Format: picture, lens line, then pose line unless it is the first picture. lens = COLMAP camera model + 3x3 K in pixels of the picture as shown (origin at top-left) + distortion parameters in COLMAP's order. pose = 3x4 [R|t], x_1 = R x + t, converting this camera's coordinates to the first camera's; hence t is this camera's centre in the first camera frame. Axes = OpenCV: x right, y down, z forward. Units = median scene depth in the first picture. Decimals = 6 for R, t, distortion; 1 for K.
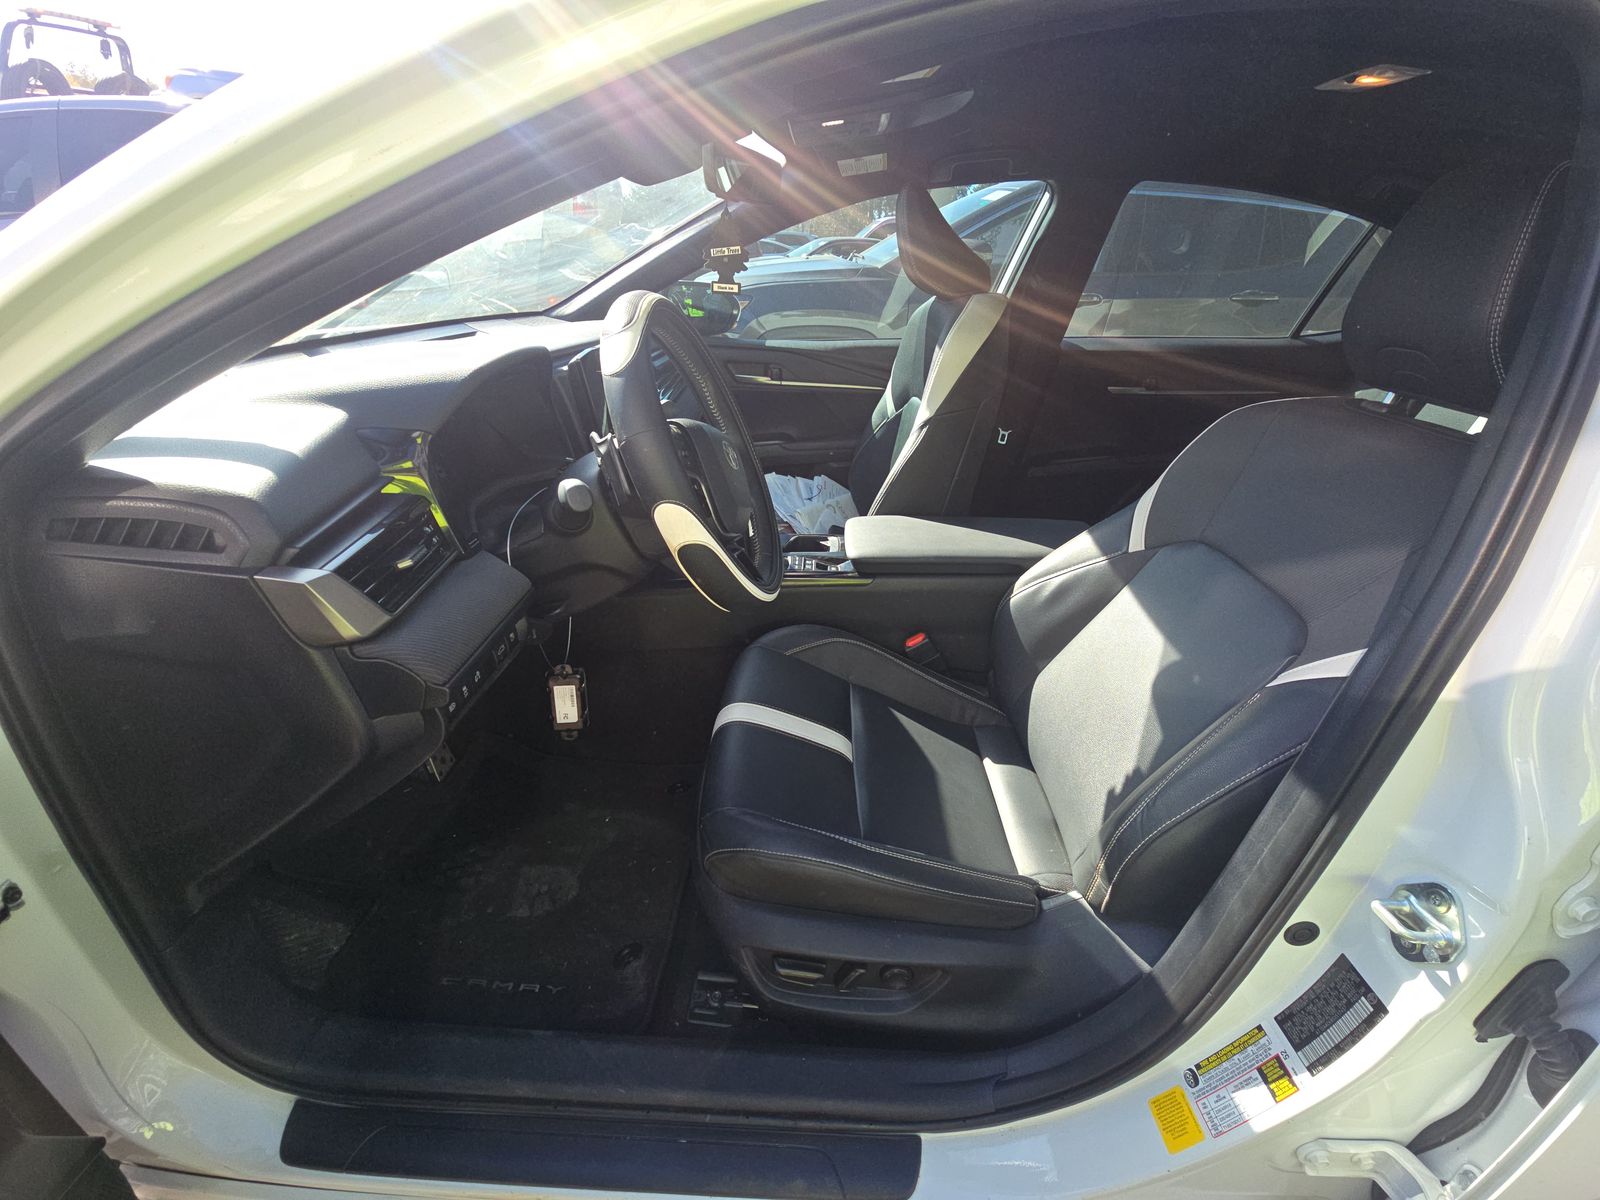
lens RADIAL K [[642.6, 0, 793.3], [0, 642.6, 577.5], [0, 0, 1]] dist [0.002723, -0.000149]
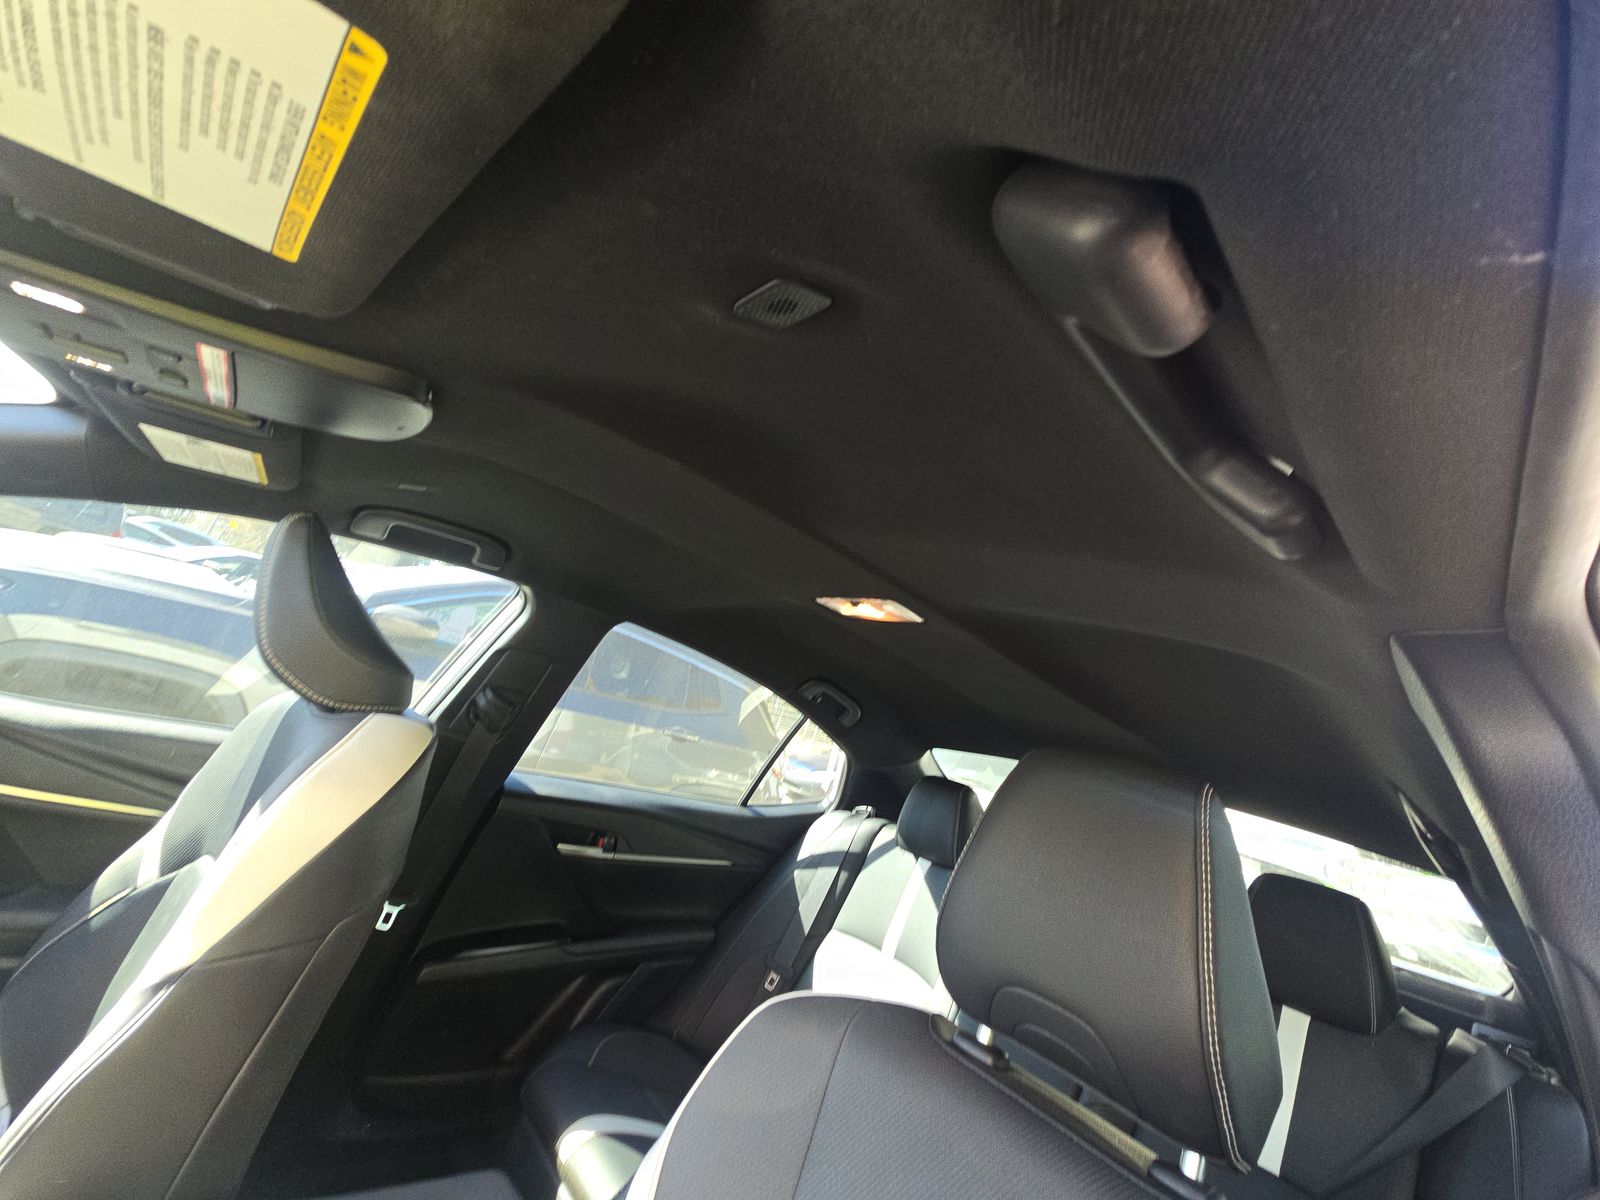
lens RADIAL K [[642.6, 0, 793.3], [0, 642.6, 577.5], [0, 0, 1]] dist [0.002723, -0.000149]
pose [[0.691033, 0.335283, 0.640358, 0.093059], [0.069060, 0.851235, -0.520221, -0.148711], [-0.719516, 0.403713, 0.565077, 0.247037]]
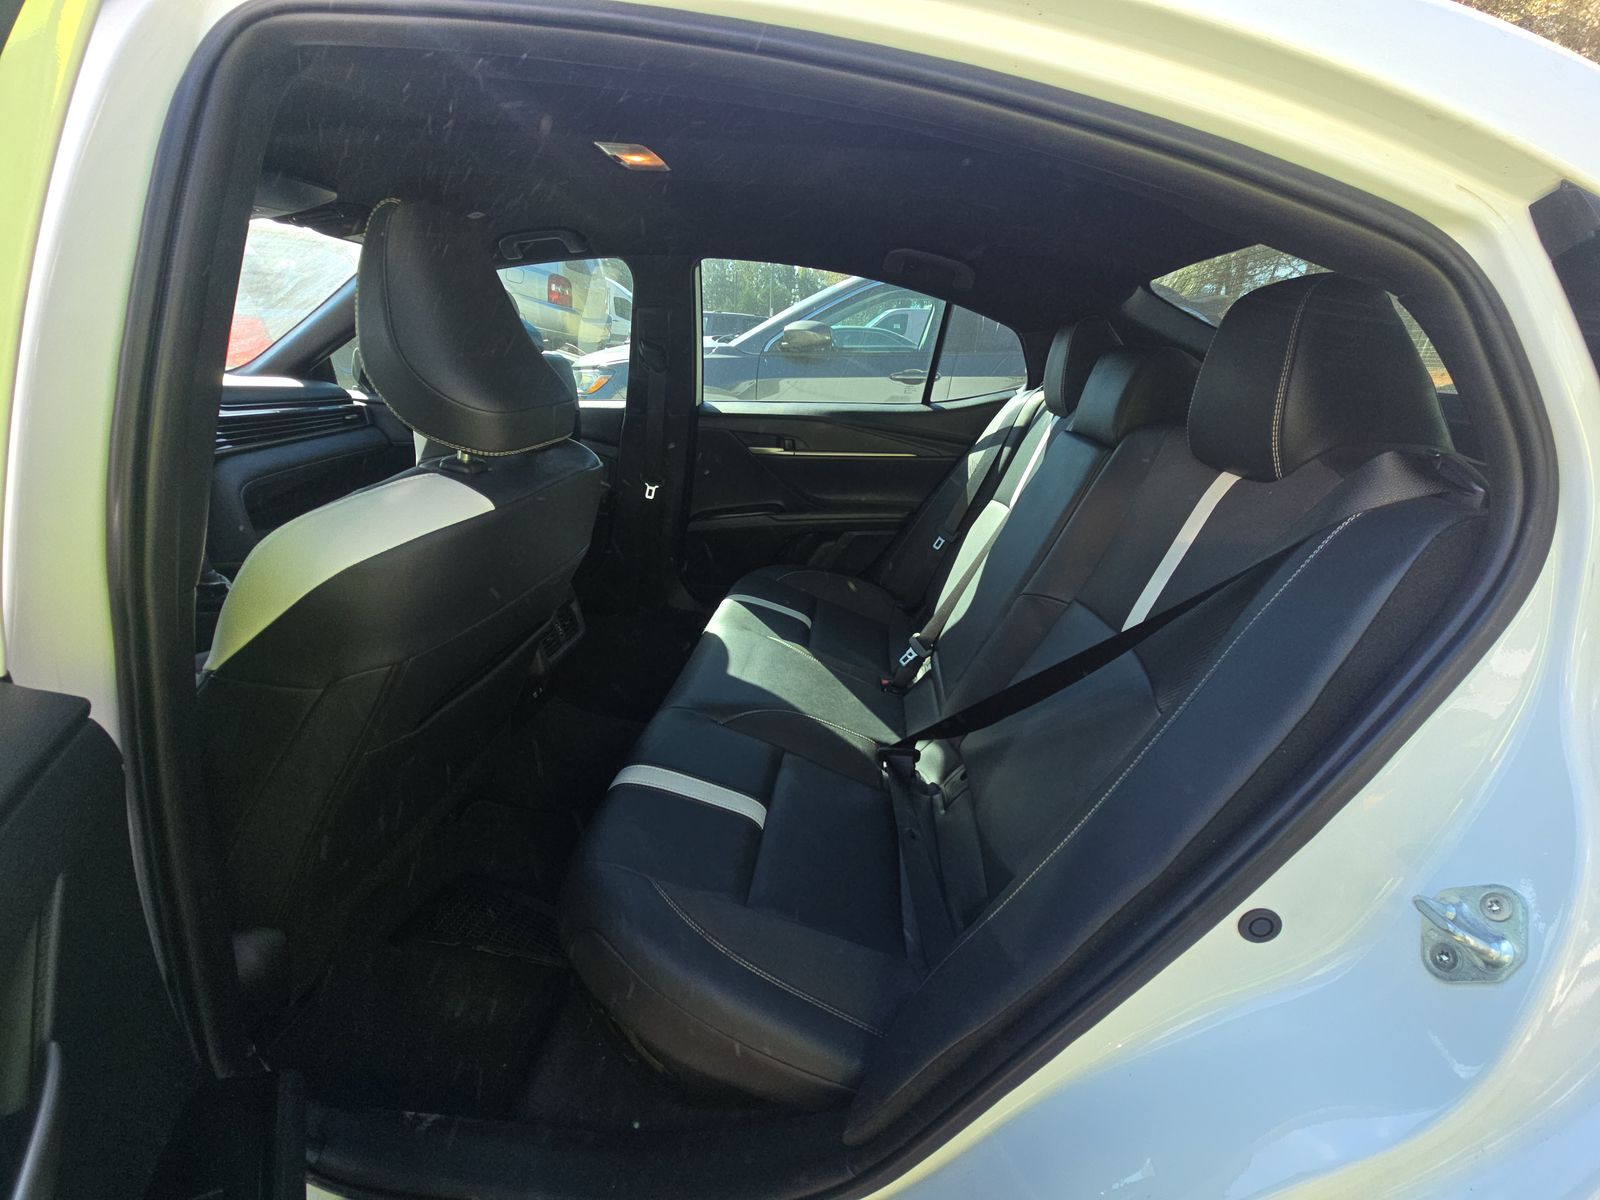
lens RADIAL K [[642.6, 0, 793.3], [0, 642.6, 577.5], [0, 0, 1]] dist [0.002723, -0.000149]
pose [[0.996342, 0.035370, -0.077790, 0.641064], [-0.043427, 0.993582, -0.104442, 0.015653], [0.073597, 0.107438, 0.991484, 0.007277]]
